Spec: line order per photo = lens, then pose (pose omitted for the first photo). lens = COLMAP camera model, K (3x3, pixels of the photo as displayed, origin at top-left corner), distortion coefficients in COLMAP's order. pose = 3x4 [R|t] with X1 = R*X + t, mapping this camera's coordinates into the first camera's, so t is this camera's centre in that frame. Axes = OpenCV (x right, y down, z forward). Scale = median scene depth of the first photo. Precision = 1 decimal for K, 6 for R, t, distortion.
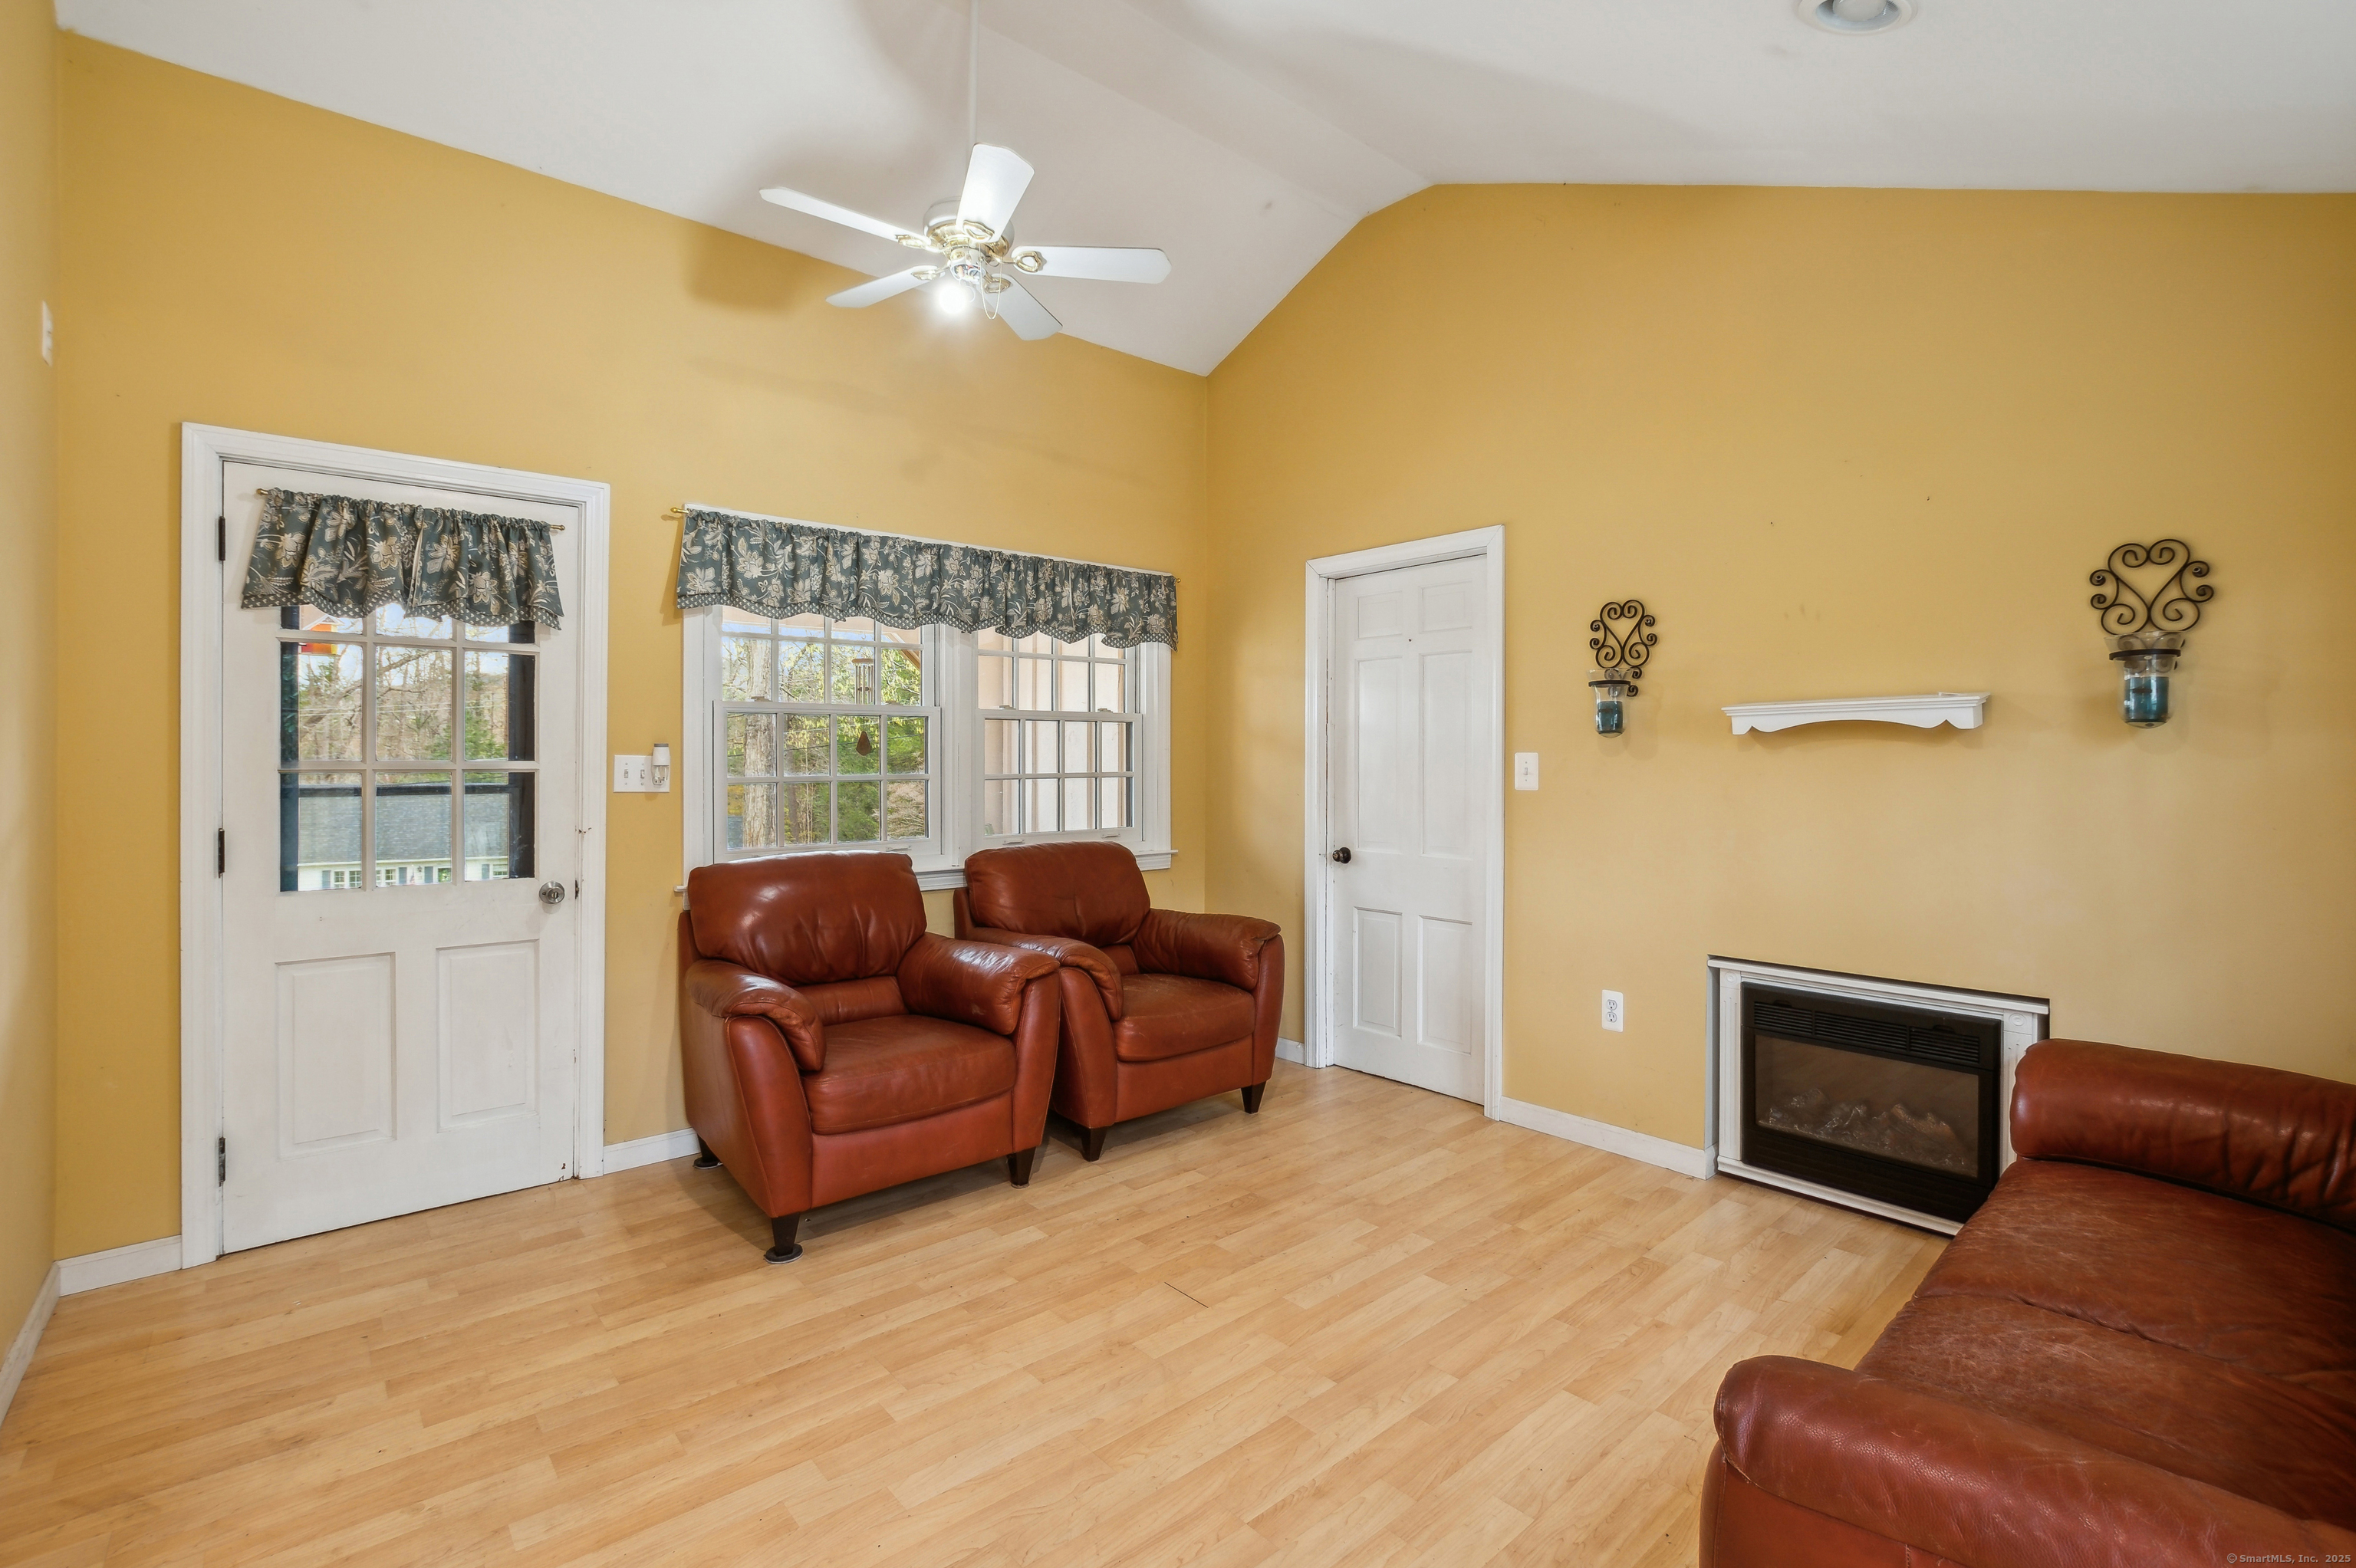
lens RADIAL K [[1041.5, 0, 1181.4], [0, 1041.5, 774.9], [0, 0, 1]] dist [-0.026099, 0.000106]
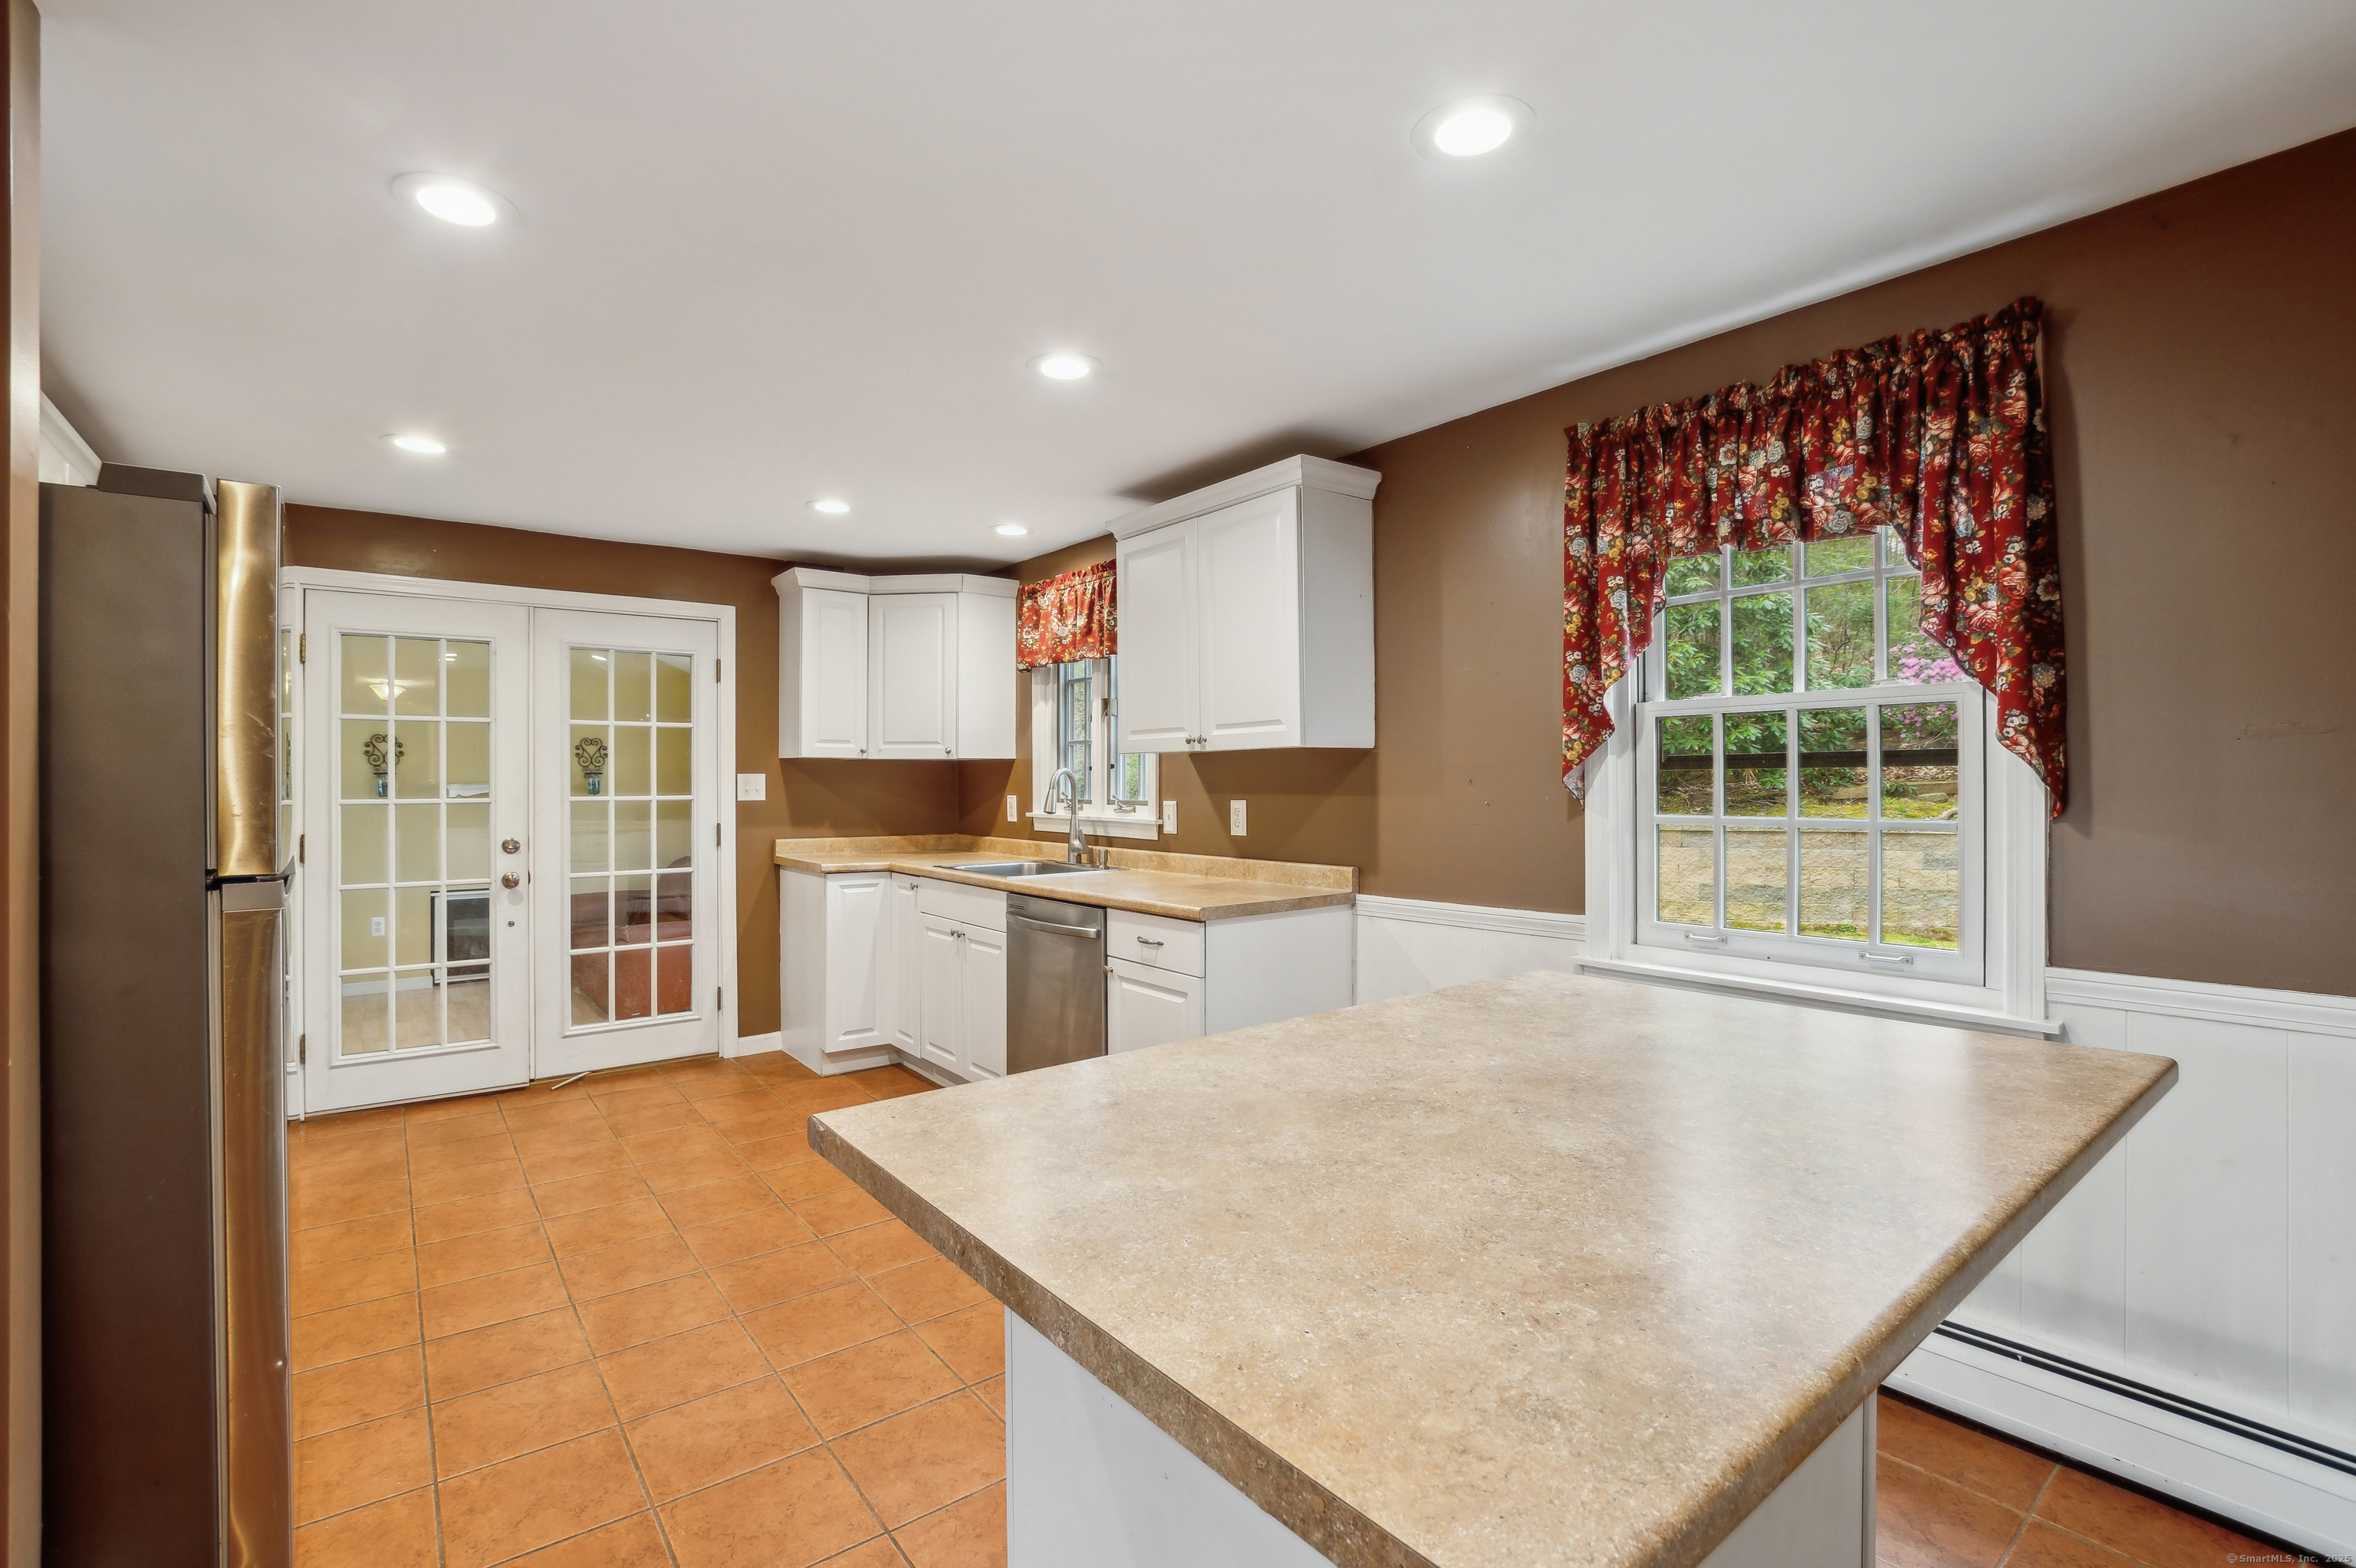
lens RADIAL K [[1031.3, 0, 1172.3], [0, 1031.3, 774.9], [0, 0, 1]] dist [-0.025461, 0.000542]
pose [[0.055497, 0.001167, 0.998458, -1.709013], [0.018579, 0.999825, -0.002201, -0.052190], [-0.998286, 0.018673, 0.055465, -0.805416]]
